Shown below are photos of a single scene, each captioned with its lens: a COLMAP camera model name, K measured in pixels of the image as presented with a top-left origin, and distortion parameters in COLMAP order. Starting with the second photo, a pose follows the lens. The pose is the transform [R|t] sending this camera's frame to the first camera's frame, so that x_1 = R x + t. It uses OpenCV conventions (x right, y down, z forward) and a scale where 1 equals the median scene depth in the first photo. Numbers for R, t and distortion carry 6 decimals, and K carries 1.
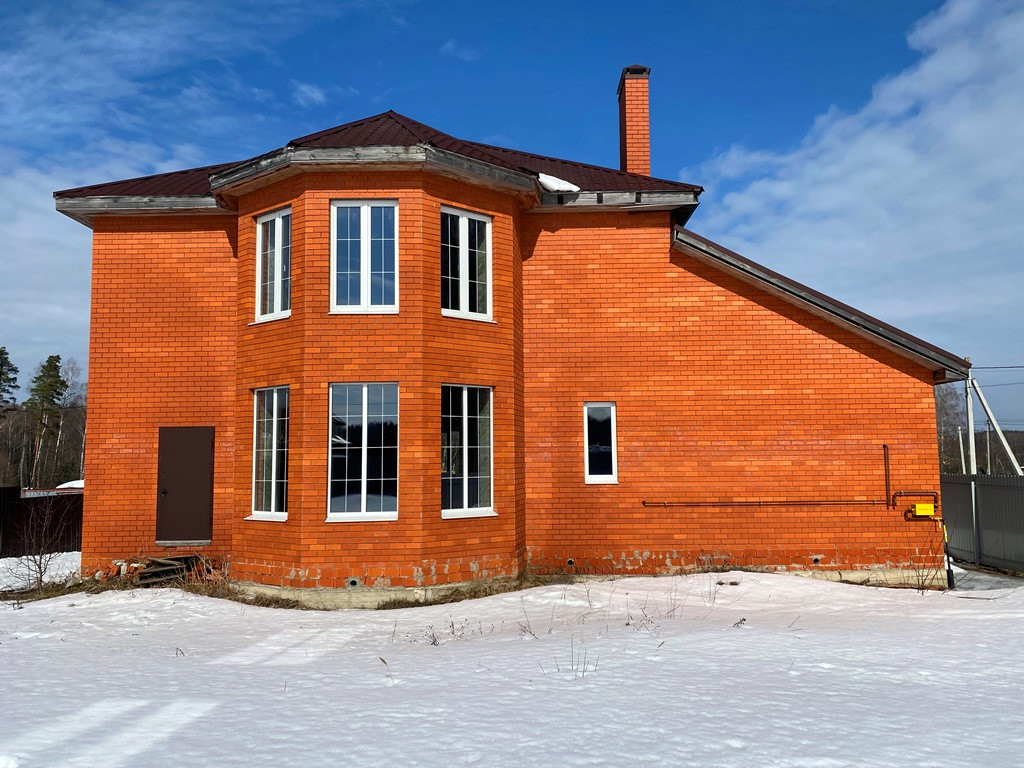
lens RADIAL K [[765.2, 0, 513.9], [0, 765.2, 388.8], [0, 0, 1]] dist [0.007891, -0.004560]
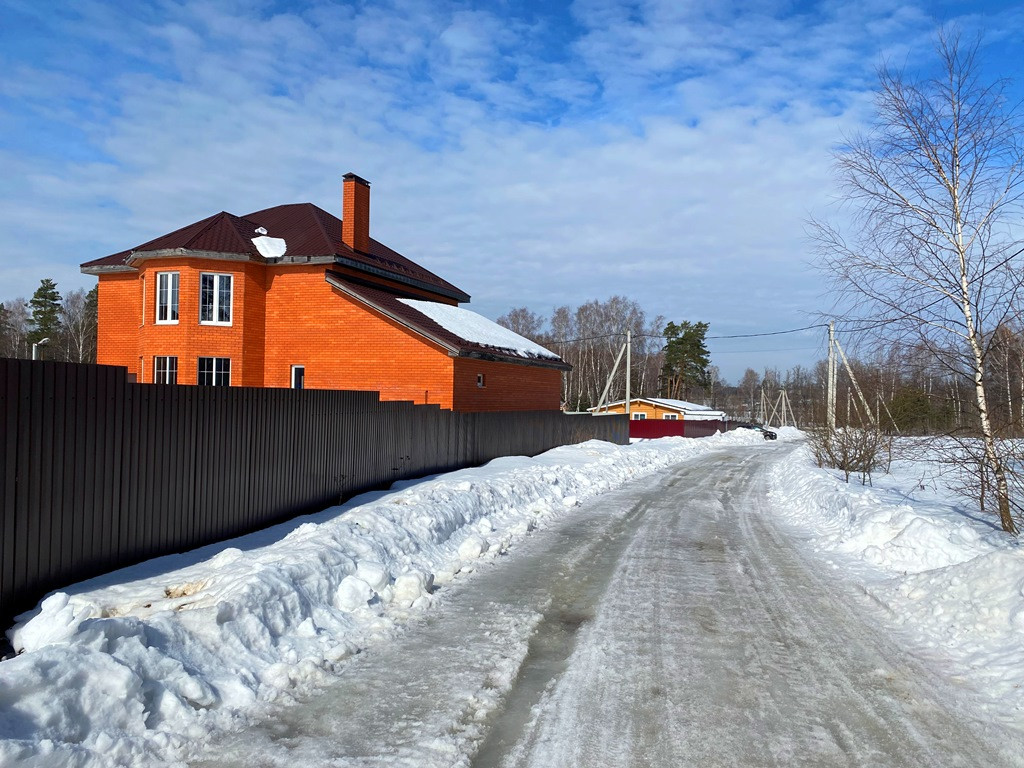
lens RADIAL K [[765.2, 0, 509.1], [0, 765.2, 382.6], [0, 0, 1]] dist [0.007891, -0.004560]
pose [[0.938673, 0.025293, -0.343880, 1.390159], [-0.000182, 0.997342, 0.072861, -0.085909], [0.344809, -0.068330, 0.936183, -0.685466]]
